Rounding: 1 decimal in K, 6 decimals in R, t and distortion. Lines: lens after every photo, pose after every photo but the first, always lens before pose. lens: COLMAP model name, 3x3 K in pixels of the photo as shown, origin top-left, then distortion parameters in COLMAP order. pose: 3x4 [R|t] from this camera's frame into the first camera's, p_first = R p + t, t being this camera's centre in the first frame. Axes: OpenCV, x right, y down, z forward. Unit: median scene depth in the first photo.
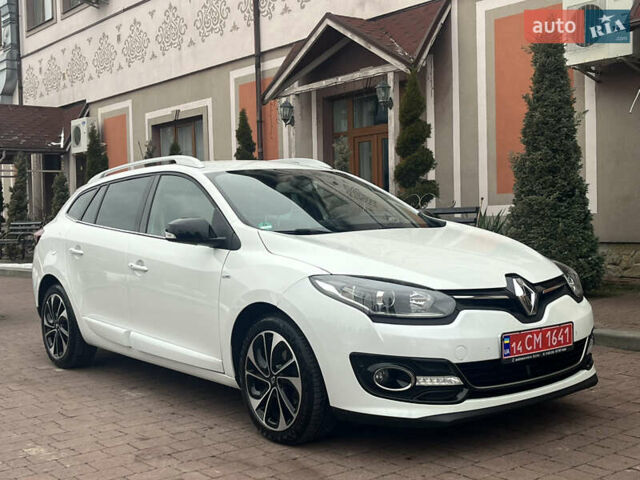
lens RADIAL K [[802.7, 0, 311.9], [0, 802.7, 248.0], [0, 0, 1]] dist [0.066717, 0.000000]
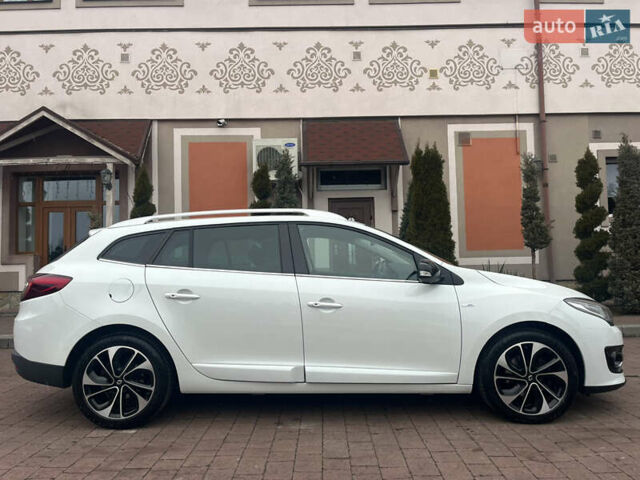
lens RADIAL K [[482.0, 0, 318.7], [0, 482.0, 244.1], [0, 0, 1]] dist [0.045660, -0.051071]
pose [[0.631986, 0.049917, 0.773371, -0.955260], [0.032823, 0.995304, -0.091064, 0.000683], [-0.774285, 0.082935, 0.627379, 0.759344]]
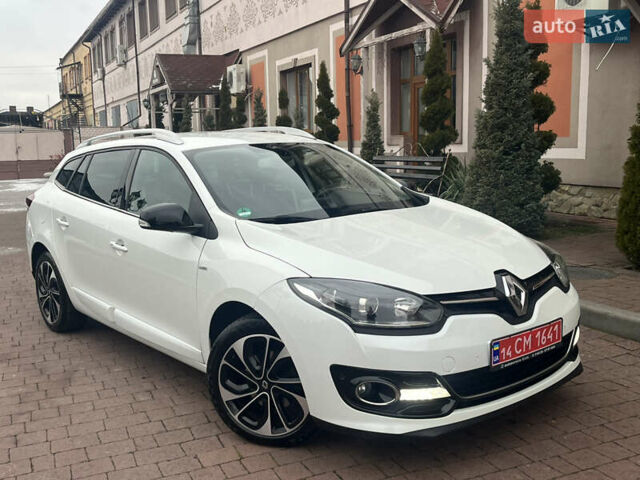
lens RADIAL K [[687.8, 0, 316.3], [0, 687.8, 241.7], [0, 0, 1]] dist [0.038381, 0.000000]
pose [[0.999862, -0.007896, 0.014586, 0.018849], [0.006368, 0.994771, 0.101928, -0.086884], [-0.015314, -0.101821, 0.994685, 0.199561]]
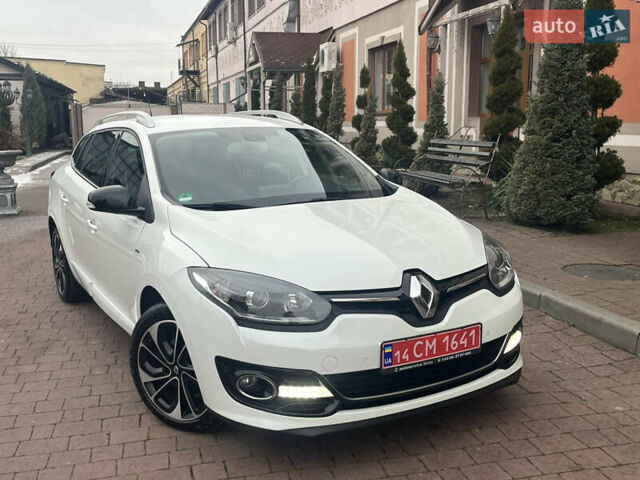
lens RADIAL K [[687.8, 0, 316.1], [0, 687.8, 239.9], [0, 0, 1]] dist [0.038381, 0.000000]
pose [[0.988224, 0.038208, -0.148168, 0.256735], [-0.018492, 0.991047, 0.132224, -0.102863], [0.151894, -0.127927, 0.980083, 0.229563]]
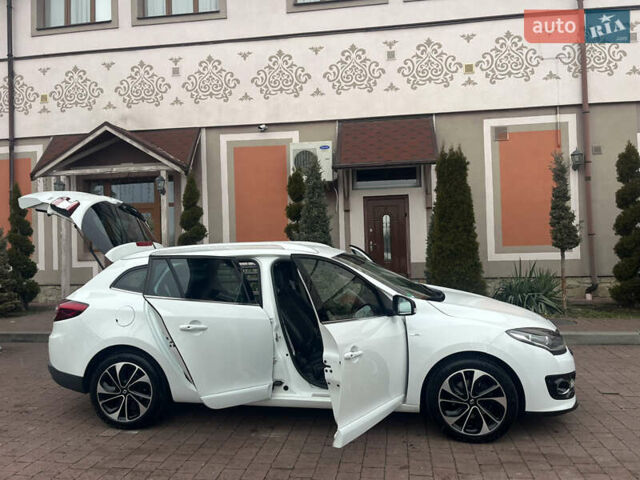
lens RADIAL K [[482.0, 0, 323.1], [0, 482.0, 236.9], [0, 0, 1]] dist [0.045660, -0.051071]
pose [[0.738752, 0.017531, 0.673749, -0.898207], [0.033508, 0.997470, -0.062695, -0.099304], [-0.673144, 0.068892, 0.736296, 0.508104]]
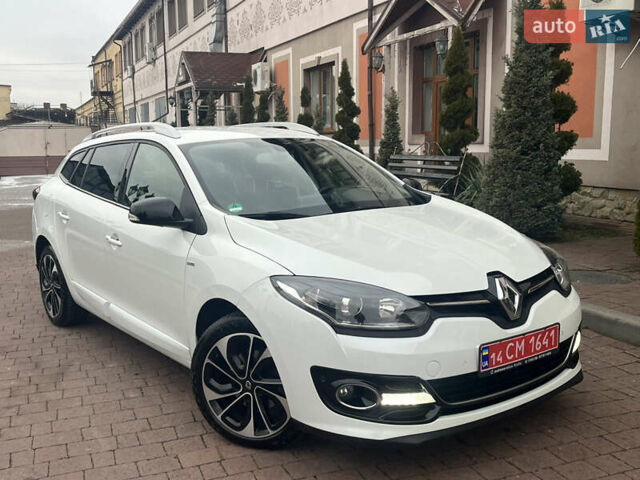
lens RADIAL K [[687.8, 0, 315.8], [0, 687.8, 241.3], [0, 0, 1]] dist [0.038381, 0.000000]
pose [[0.999625, 0.009878, -0.025554, 0.066067], [-0.007220, 0.994751, 0.102070, -0.081755], [0.026429, -0.101847, 0.994449, 0.224411]]
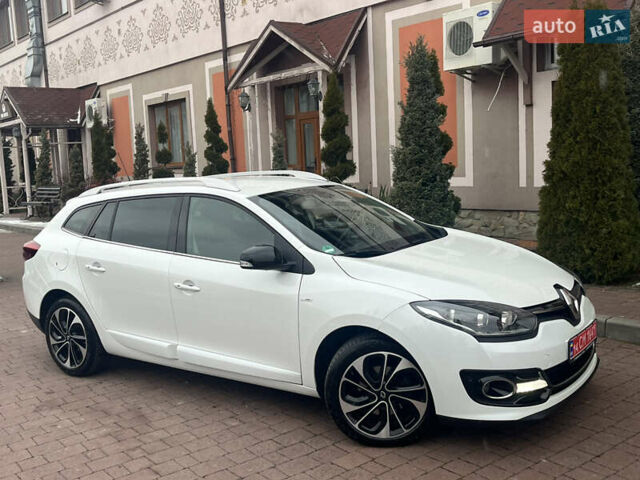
lens RADIAL K [[687.8, 0, 308.6], [0, 687.8, 240.0], [0, 0, 1]] dist [0.038381, 0.000000]
pose [[0.965588, -0.057484, 0.253645, -0.372762], [0.041846, 0.996900, 0.066629, -0.120579], [-0.256689, -0.053722, 0.965000, 0.100719]]
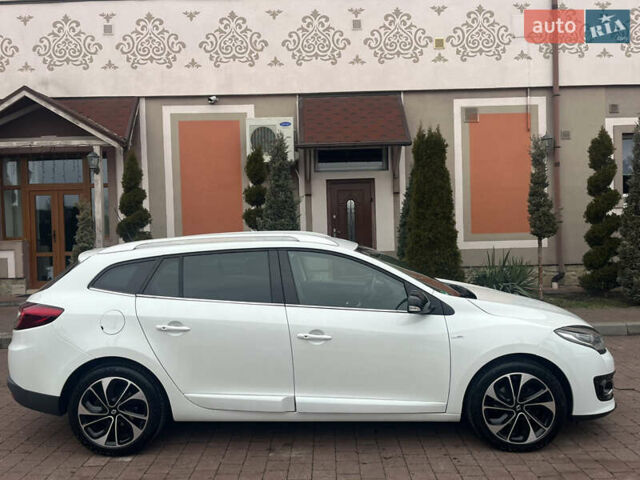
lens RADIAL K [[512.1, 0, 314.1], [0, 512.1, 242.8], [0, 0, 1]] dist [0.043538, -0.047213]
pose [[0.642639, -0.011960, 0.766075, -0.979653], [0.037962, 0.999147, -0.016247, -0.122336], [-0.765228, 0.039523, 0.642545, 0.703529]]
